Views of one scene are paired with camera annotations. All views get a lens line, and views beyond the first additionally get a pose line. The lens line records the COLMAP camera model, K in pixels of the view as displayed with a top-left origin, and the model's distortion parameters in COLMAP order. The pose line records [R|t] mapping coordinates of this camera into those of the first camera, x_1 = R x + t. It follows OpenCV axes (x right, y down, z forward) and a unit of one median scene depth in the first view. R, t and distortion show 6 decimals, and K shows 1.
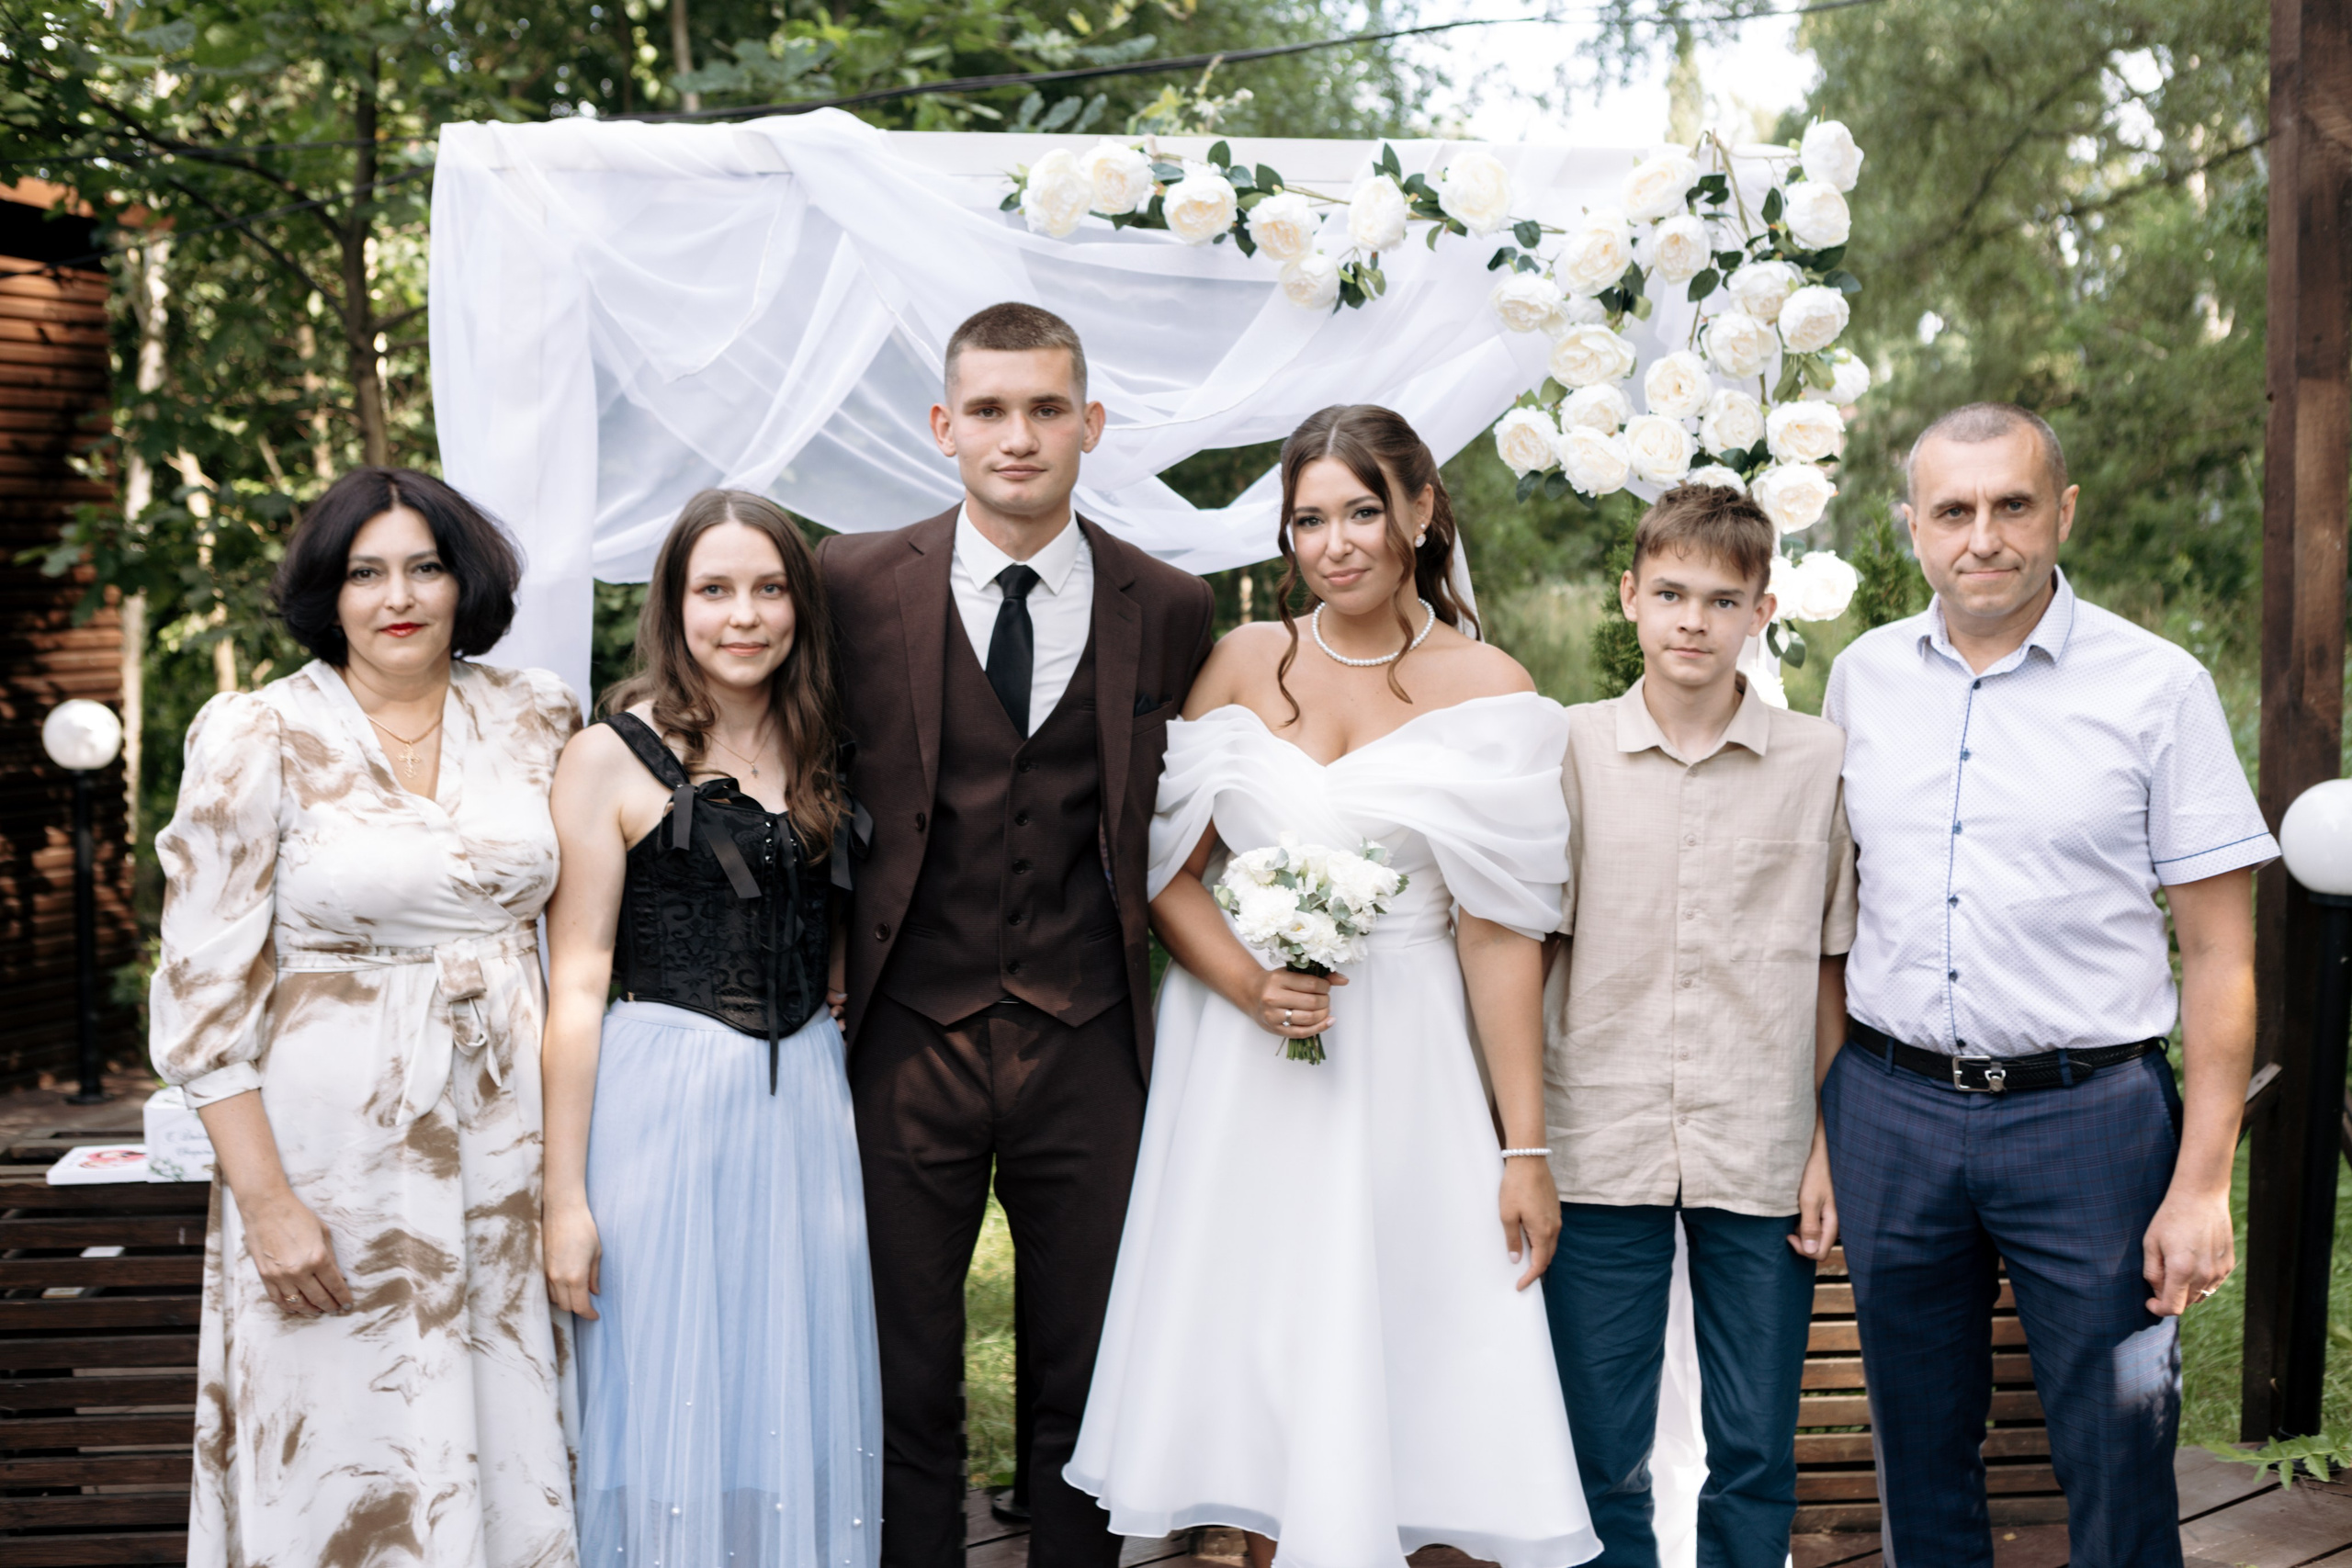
lens RADIAL K [[2598.9, 0, 1183.5], [0, 2598.9, 774.2], [0, 0, 1]] dist [-0.004592, 0.000000]
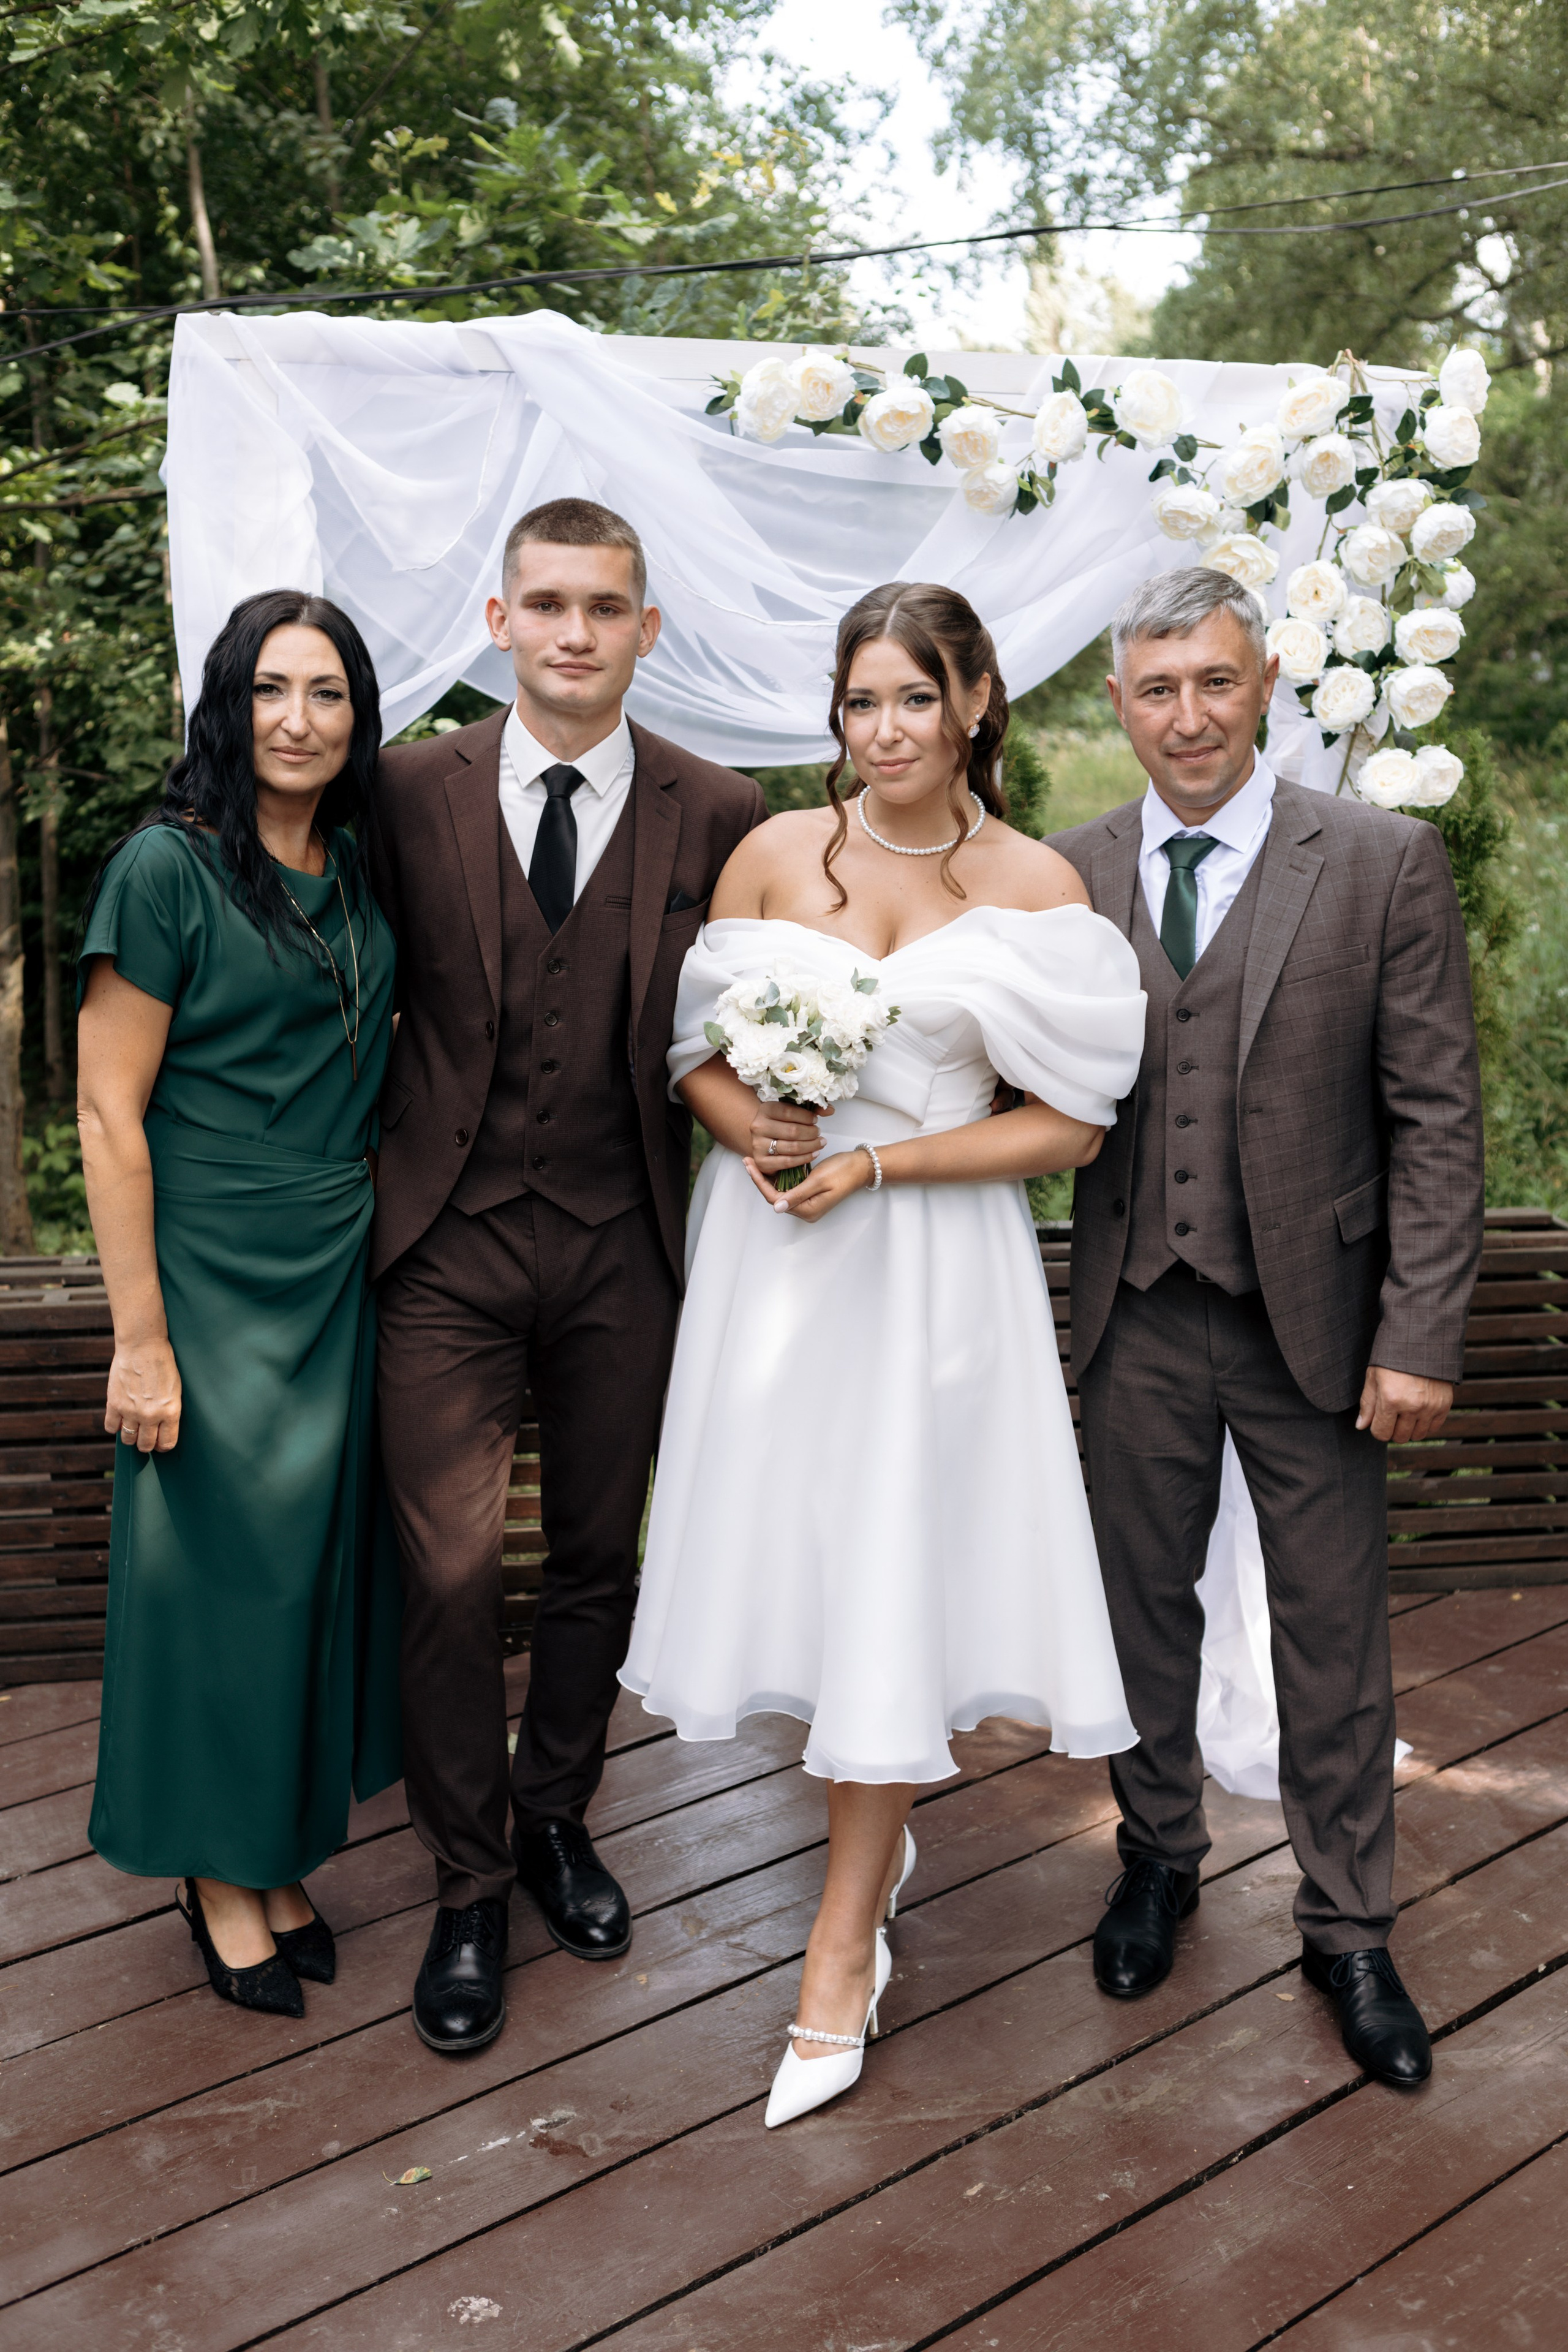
lens RADIAL K [[2384.9, 0, 769.2], [0, 2384.9, 1165.8], [0, 0, 1]] dist [0.034899, 0.000000]
pose [[0.995282, -0.005594, 0.096862, -0.142436], [-0.005150, 0.993883, 0.110319, -0.017876], [-0.096887, -0.110298, 0.989165, -0.013911]]
